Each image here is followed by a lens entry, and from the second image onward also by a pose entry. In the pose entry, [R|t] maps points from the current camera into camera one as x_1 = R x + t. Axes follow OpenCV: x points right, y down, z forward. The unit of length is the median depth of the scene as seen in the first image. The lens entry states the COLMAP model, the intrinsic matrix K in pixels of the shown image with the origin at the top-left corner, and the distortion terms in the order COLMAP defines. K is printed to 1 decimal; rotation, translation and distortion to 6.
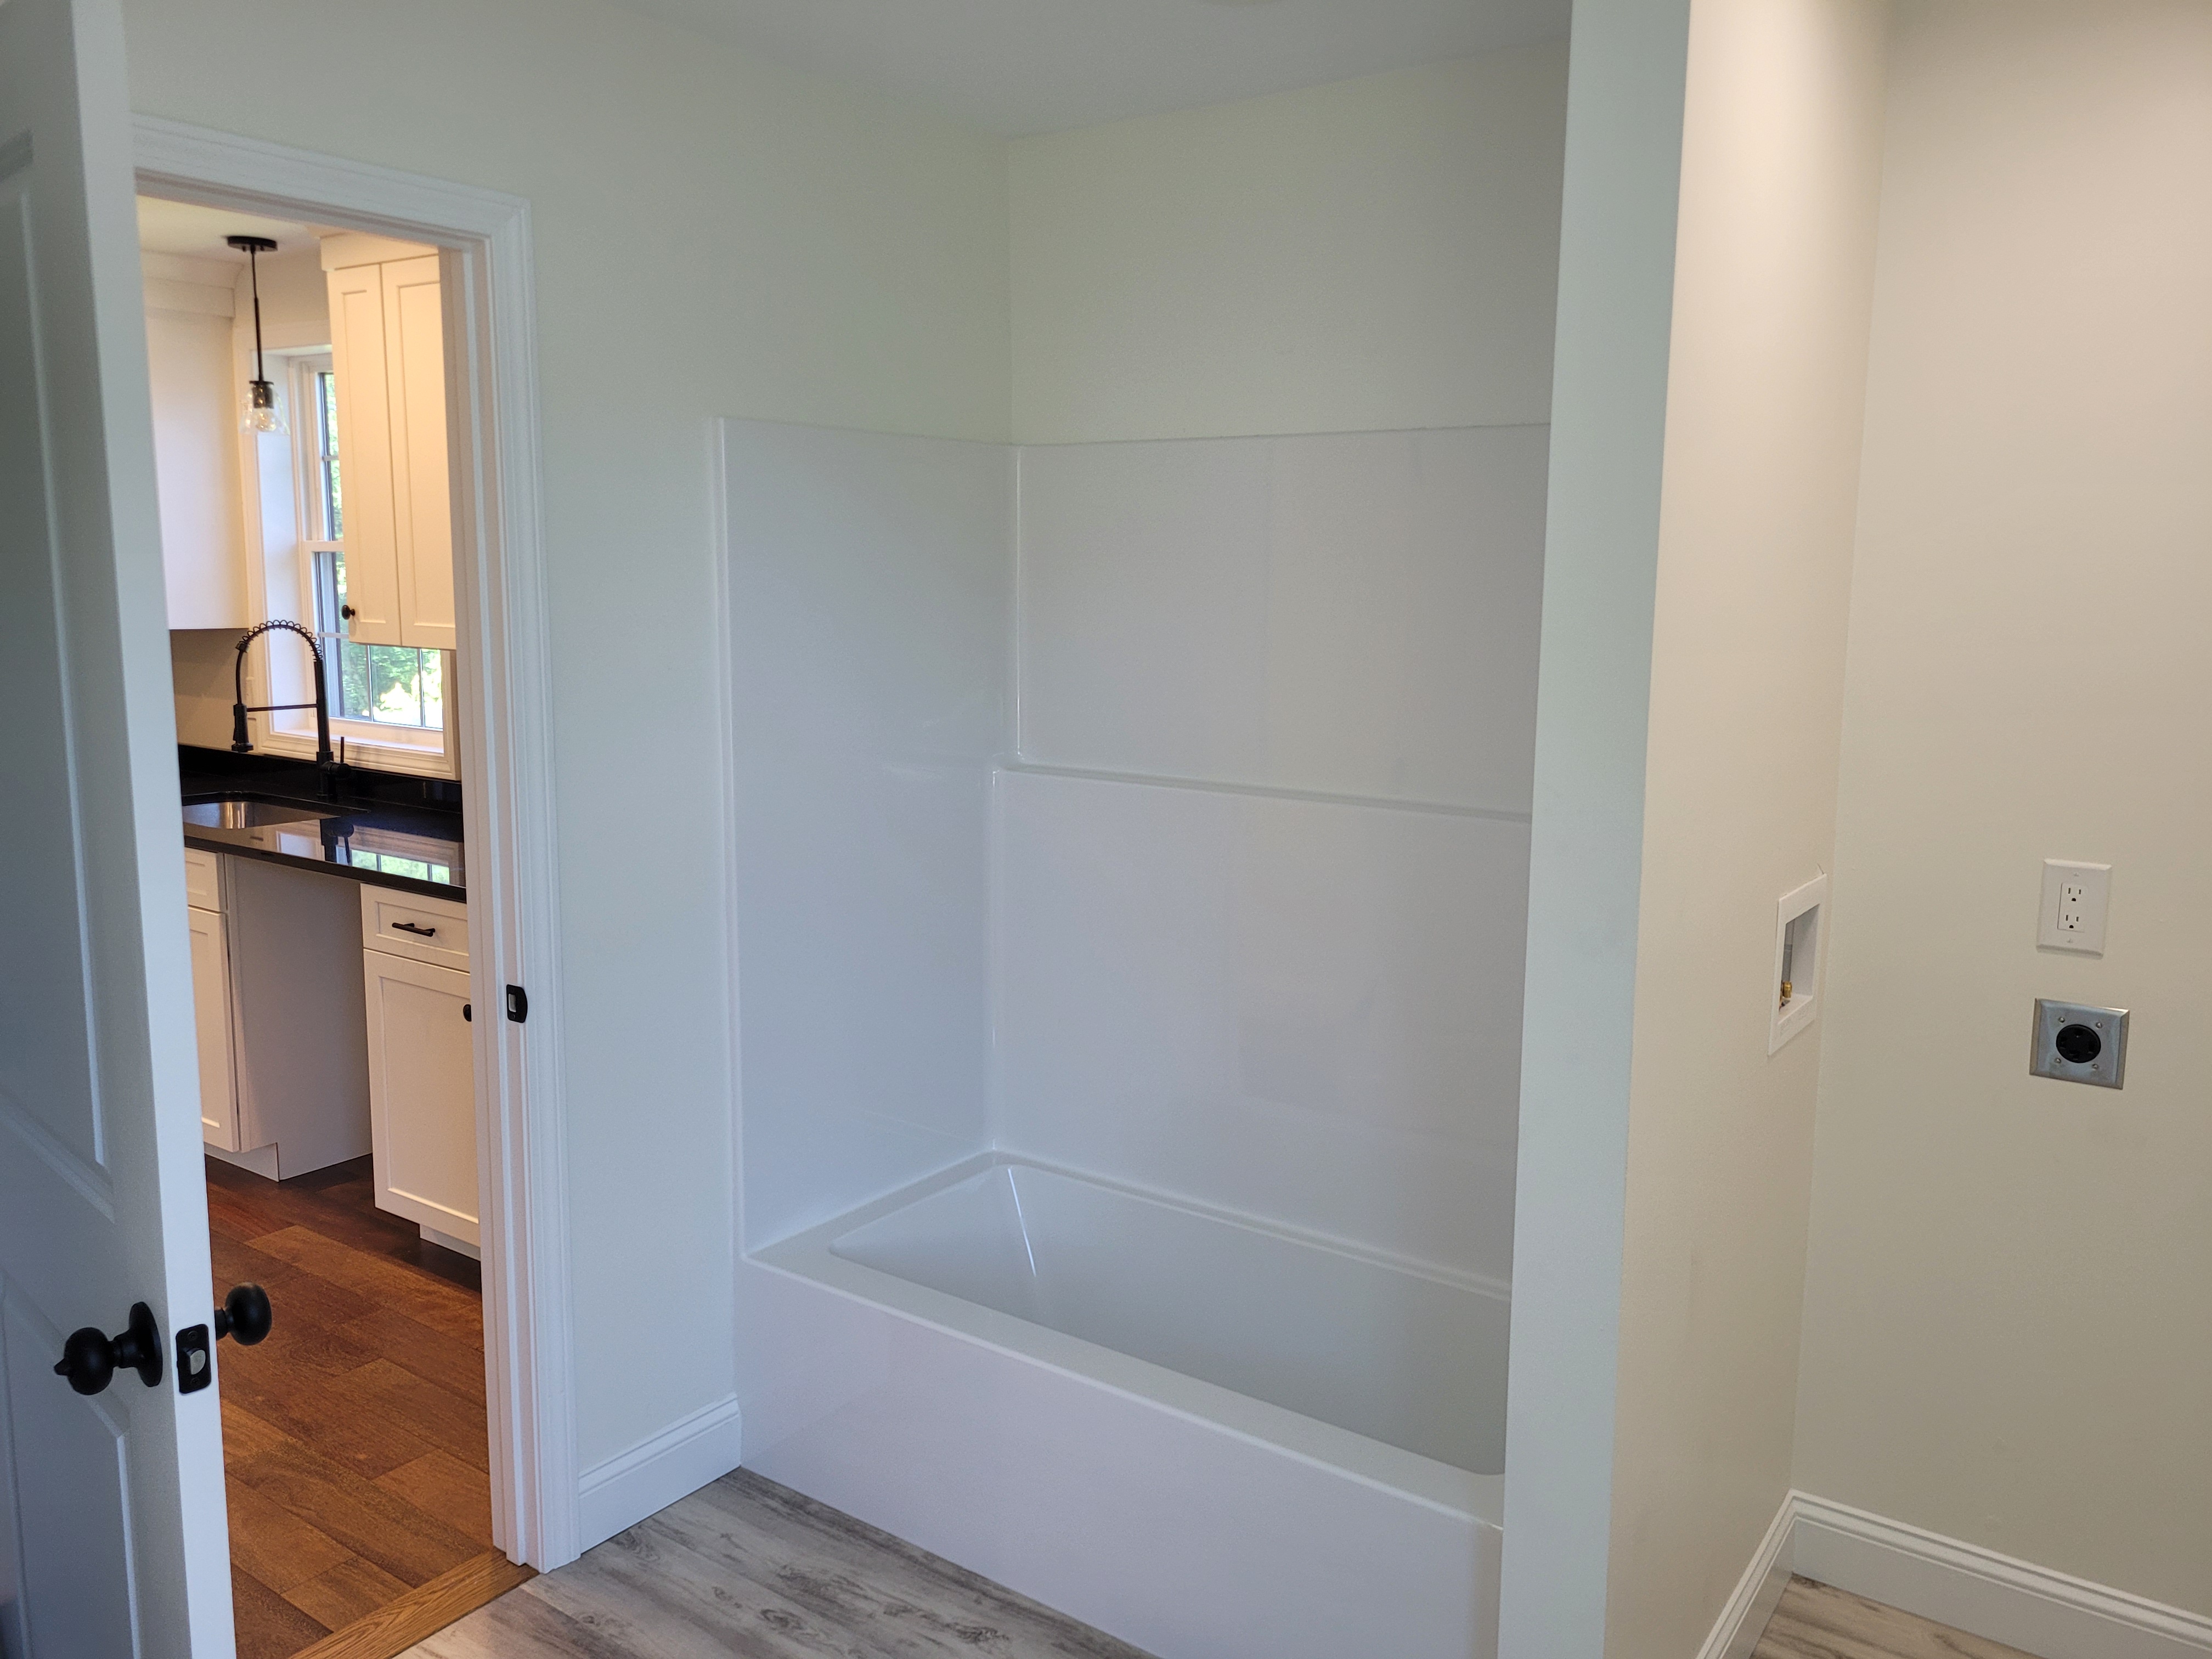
lens RADIAL K [[1670.9, 0, 1099.7], [0, 1670.9, 813.8], [0, 0, 1]] dist [0.034533, -0.021106]
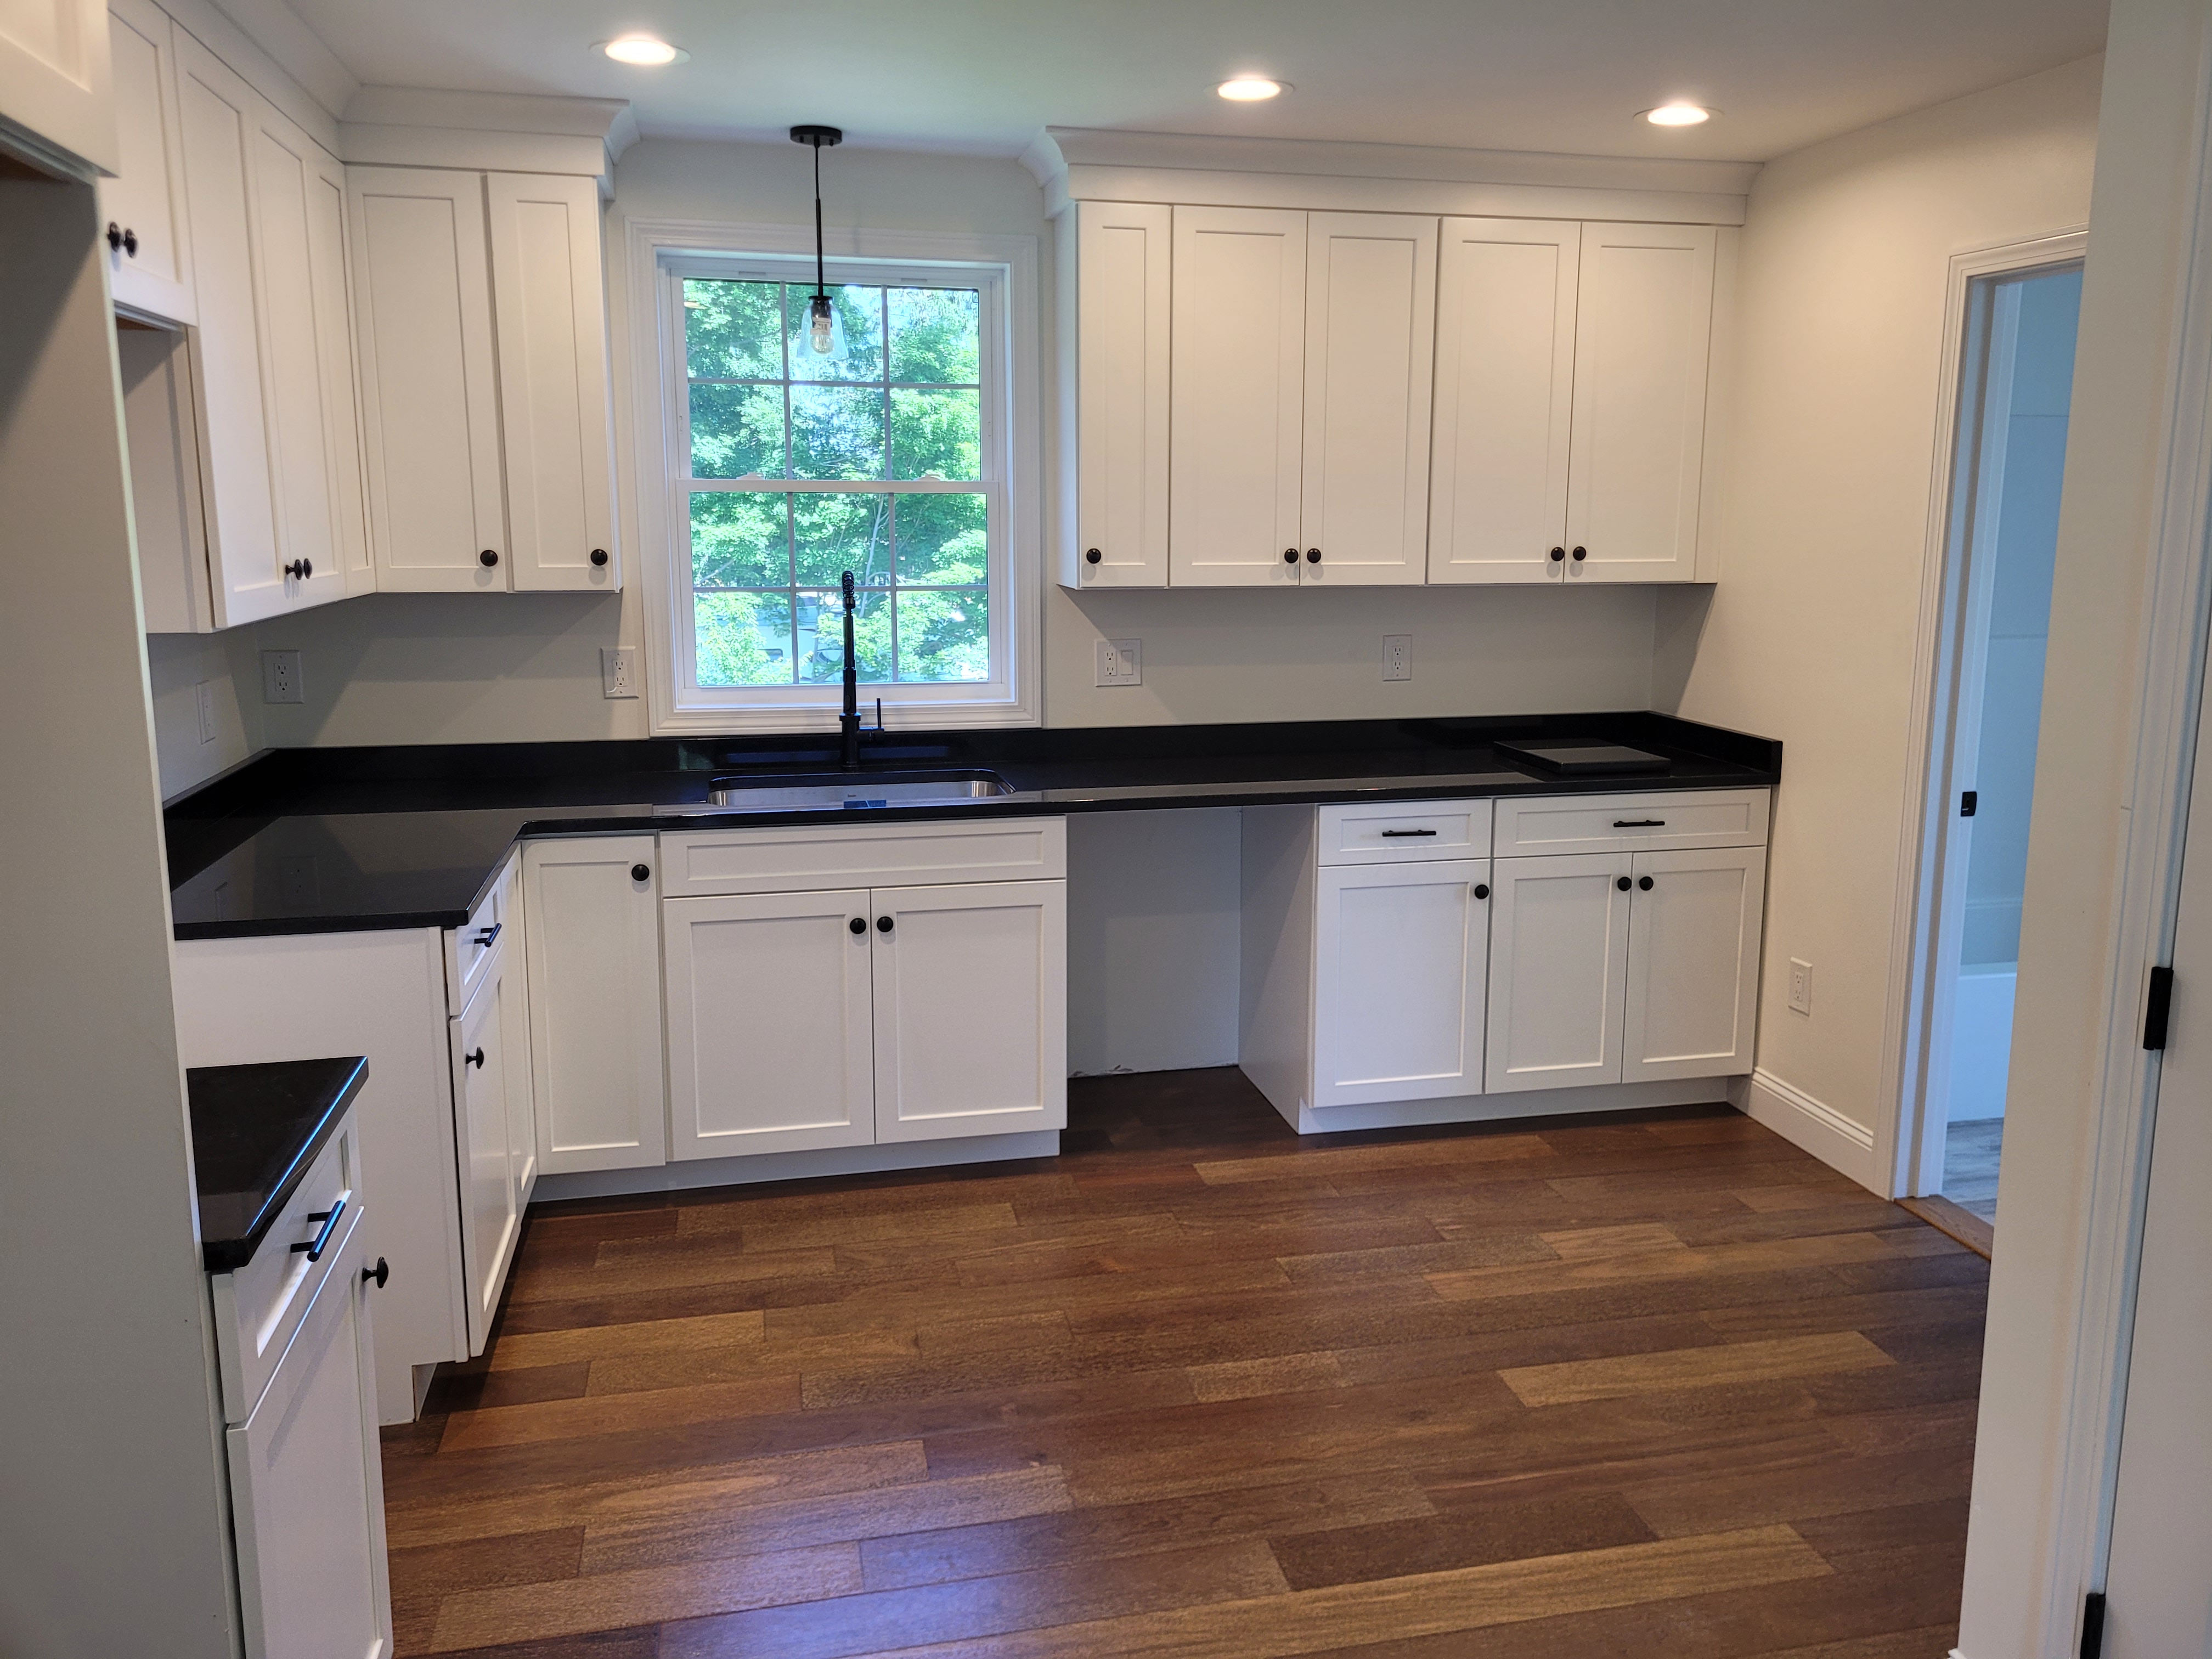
lens RADIAL K [[1670.9, 0, 1113.7], [0, 1670.9, 787.2], [0, 0, 1]] dist [0.034533, -0.021106]
pose [[0.659319, -0.142064, 0.738320, -1.069368], [0.118209, 0.989361, 0.084807, -0.063075], [-0.742513, 0.031361, 0.669098, 0.320228]]
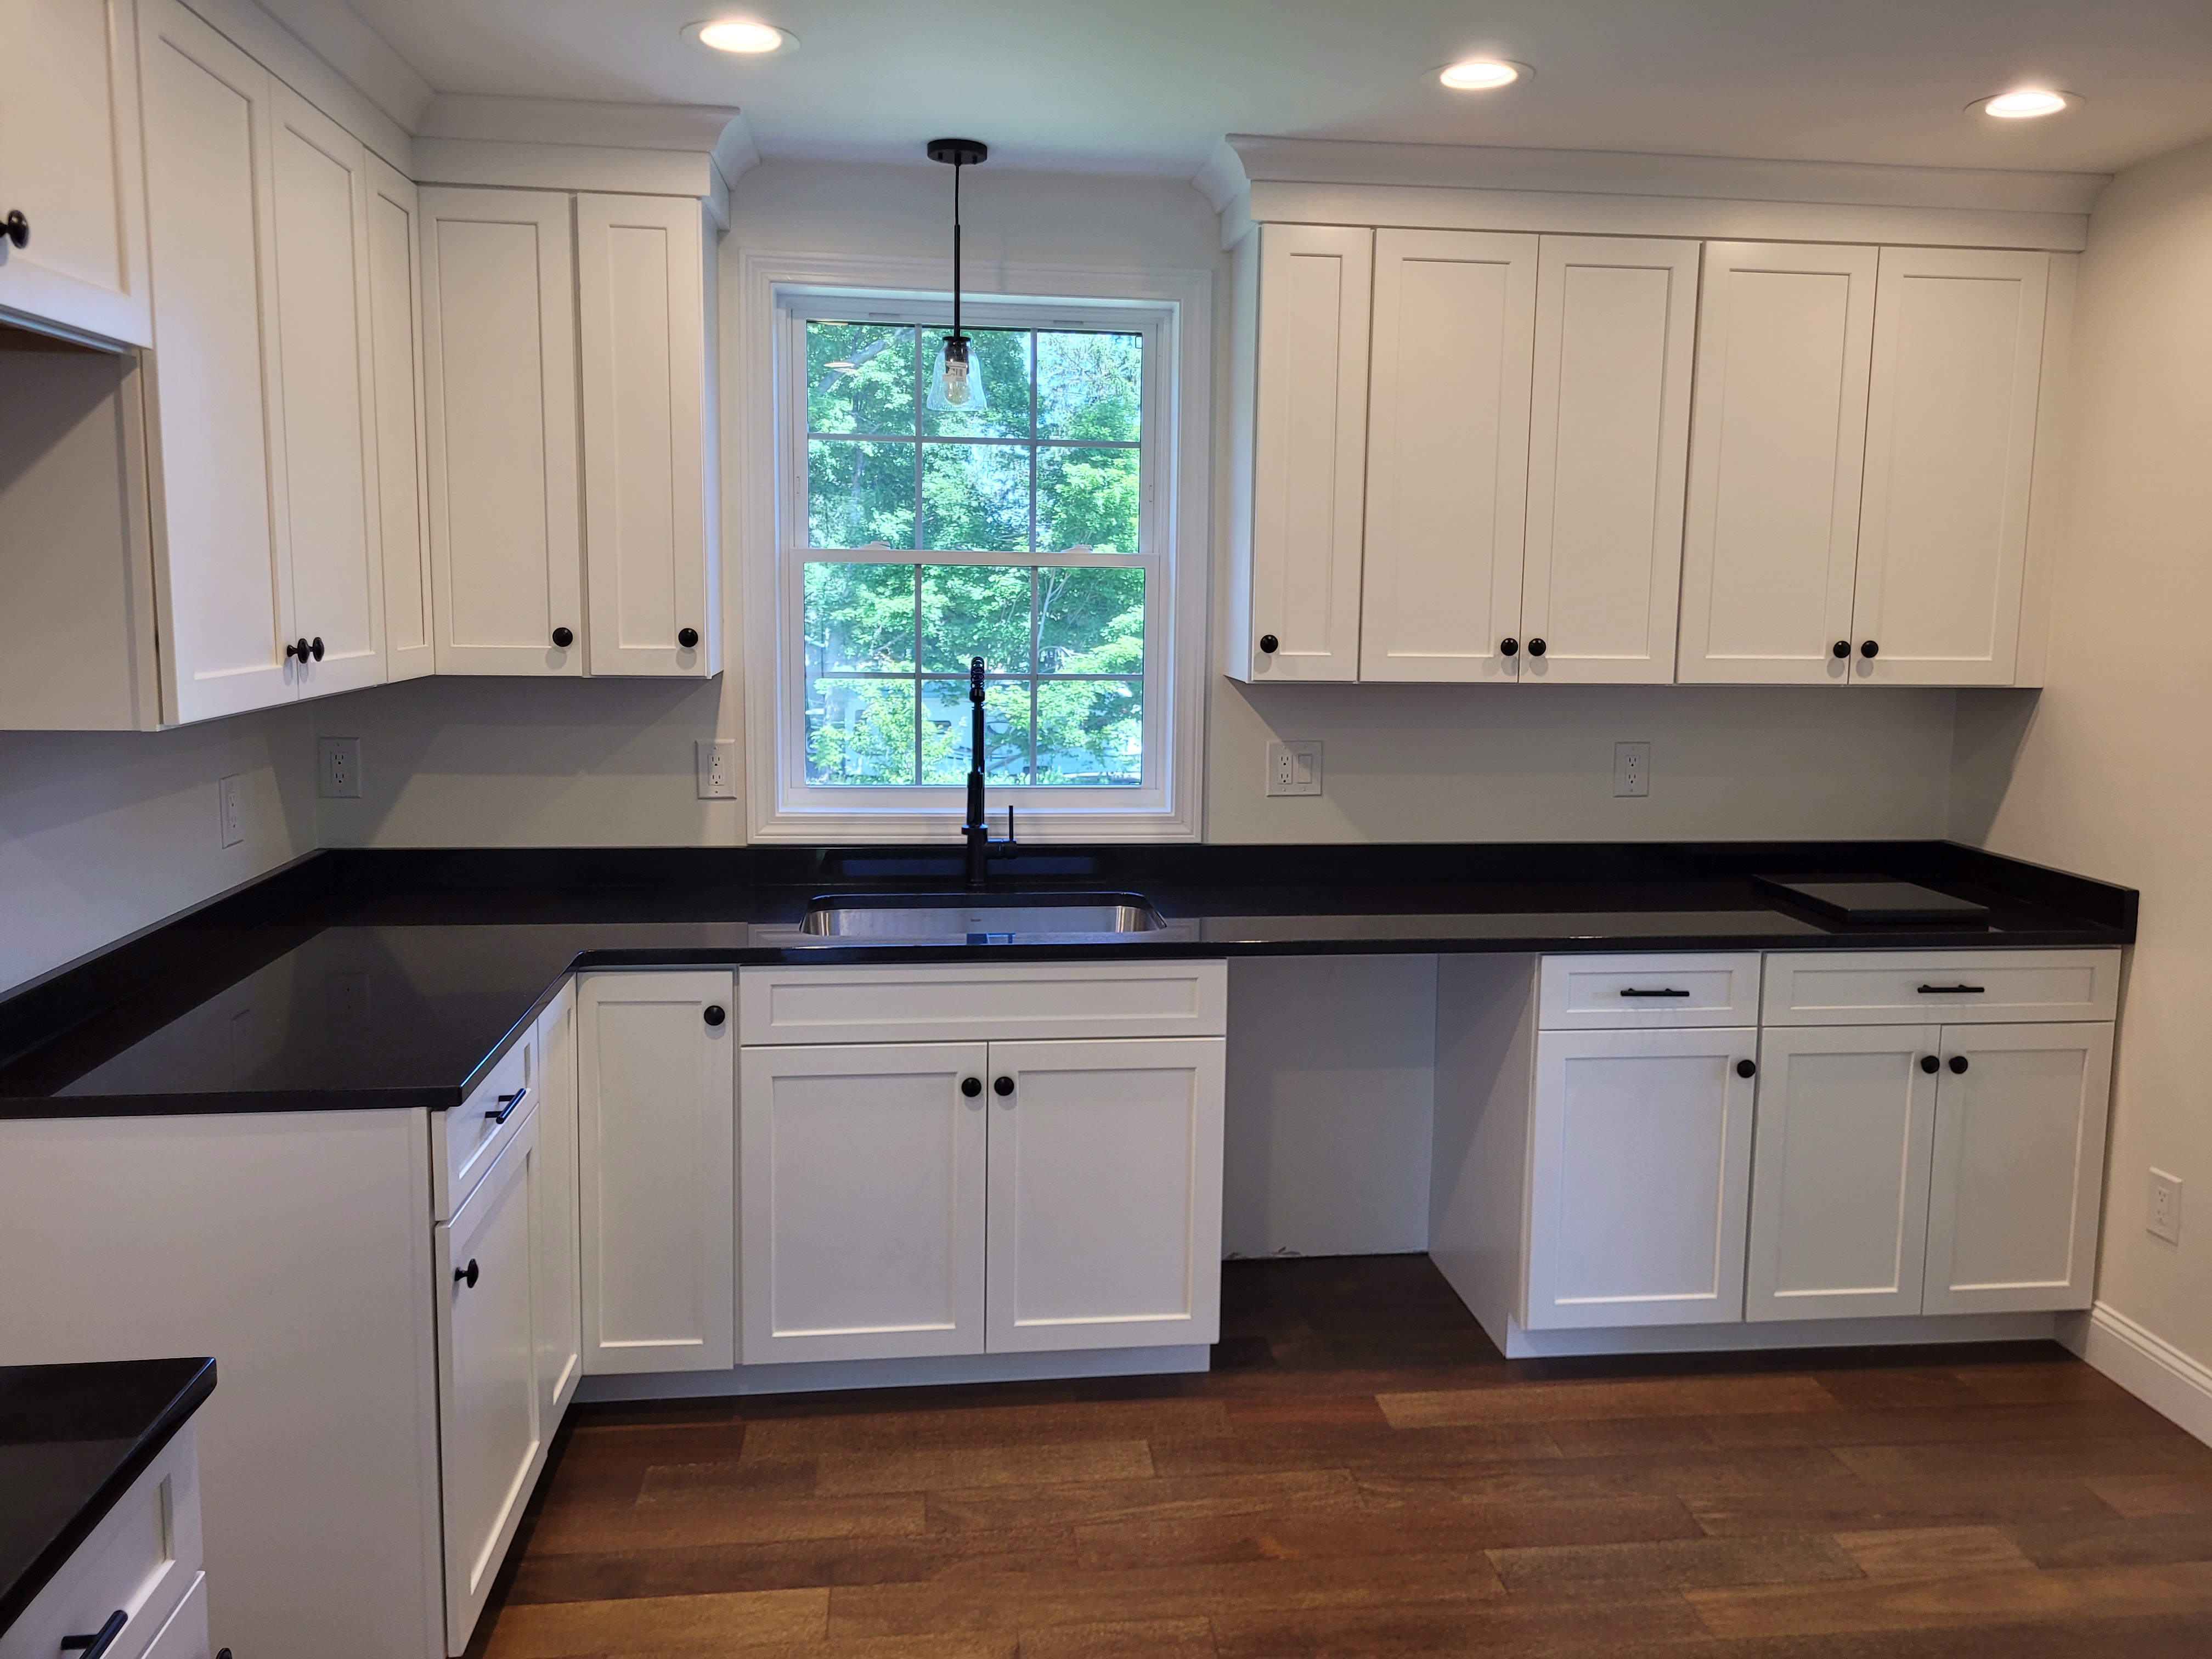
lens RADIAL K [[1670.9, 0, 1115.5], [0, 1670.9, 790.3], [0, 0, 1]] dist [0.034533, -0.021106]
pose [[0.731571, -0.093446, 0.675331, -0.961899], [0.097514, 0.994719, 0.032005, -0.076101], [-0.674755, 0.042441, 0.736820, 0.418989]]
